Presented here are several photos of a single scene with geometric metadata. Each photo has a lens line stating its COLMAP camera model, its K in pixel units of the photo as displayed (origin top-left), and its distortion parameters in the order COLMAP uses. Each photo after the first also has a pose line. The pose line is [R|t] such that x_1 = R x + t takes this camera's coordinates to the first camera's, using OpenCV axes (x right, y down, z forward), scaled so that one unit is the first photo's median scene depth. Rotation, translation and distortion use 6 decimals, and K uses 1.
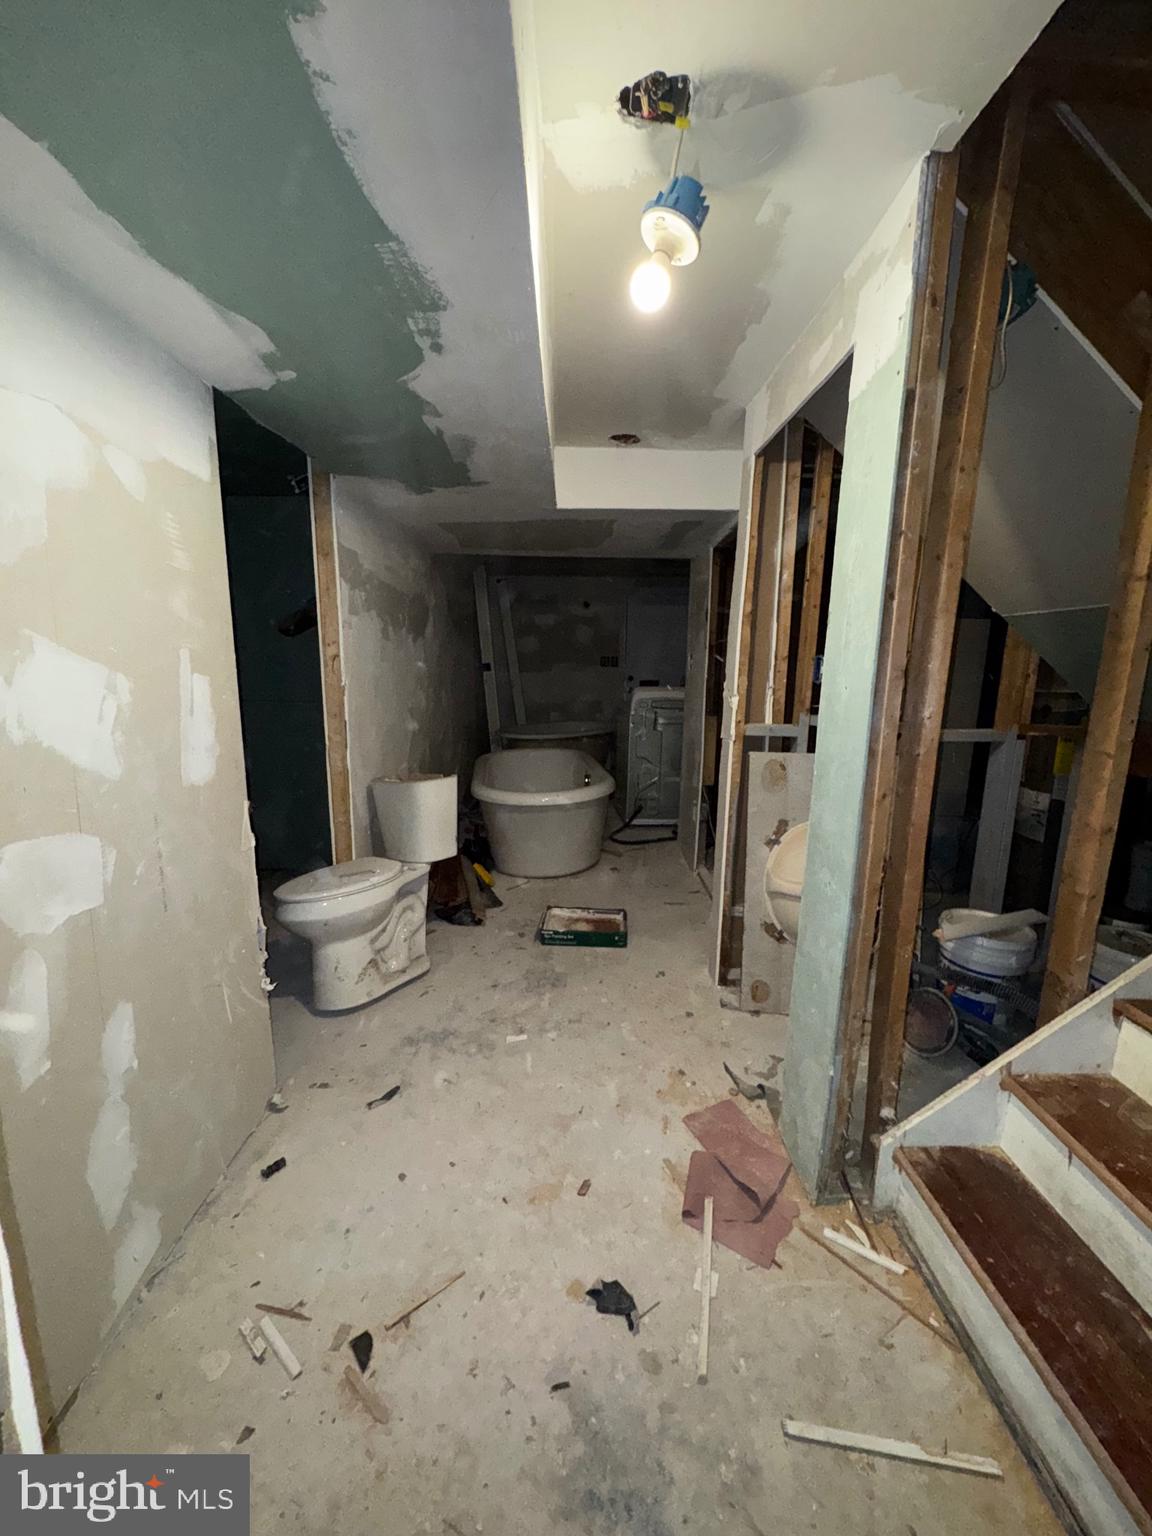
lens RADIAL K [[611.4, 0, 573.4], [0, 611.4, 768.6], [0, 0, 1]] dist [-0.004174, 0.000368]
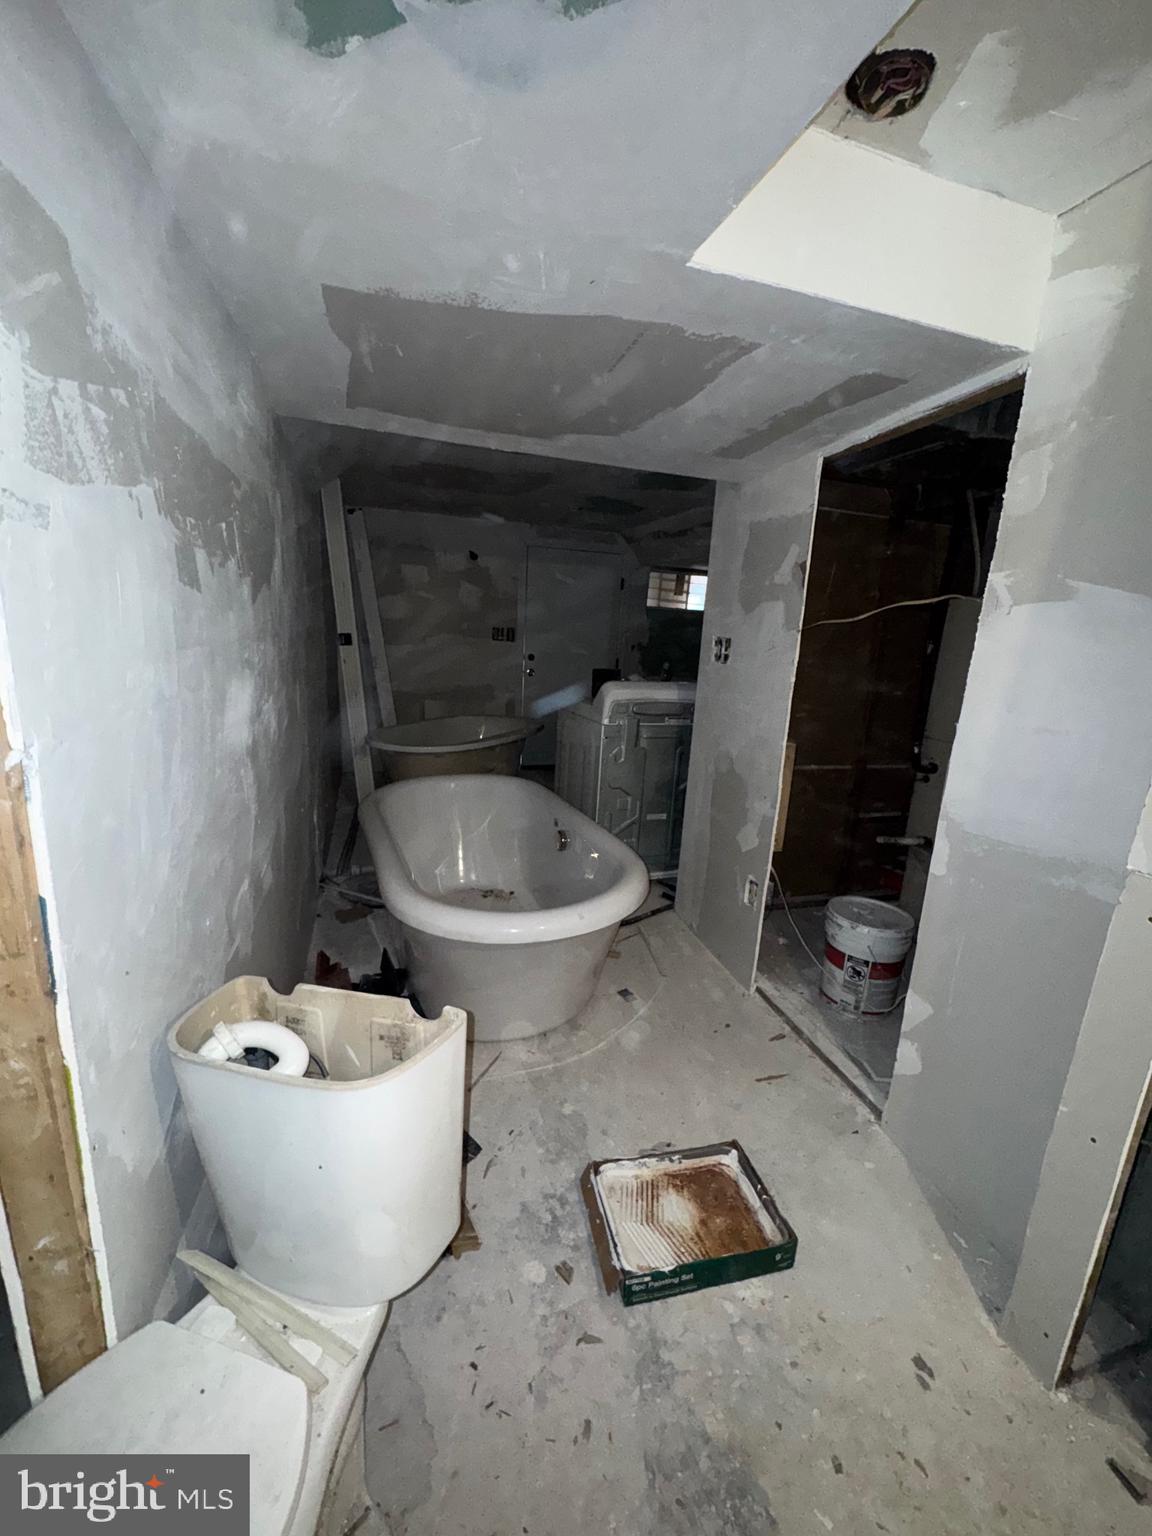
lens RADIAL K [[611.4, 0, 578.0], [0, 611.4, 766.2], [0, 0, 1]] dist [-0.004174, 0.000368]
pose [[0.955185, -0.026779, 0.294795, -0.204458], [0.012107, 0.998600, 0.051483, -0.125790], [-0.295761, -0.045606, 0.954173, 0.609500]]
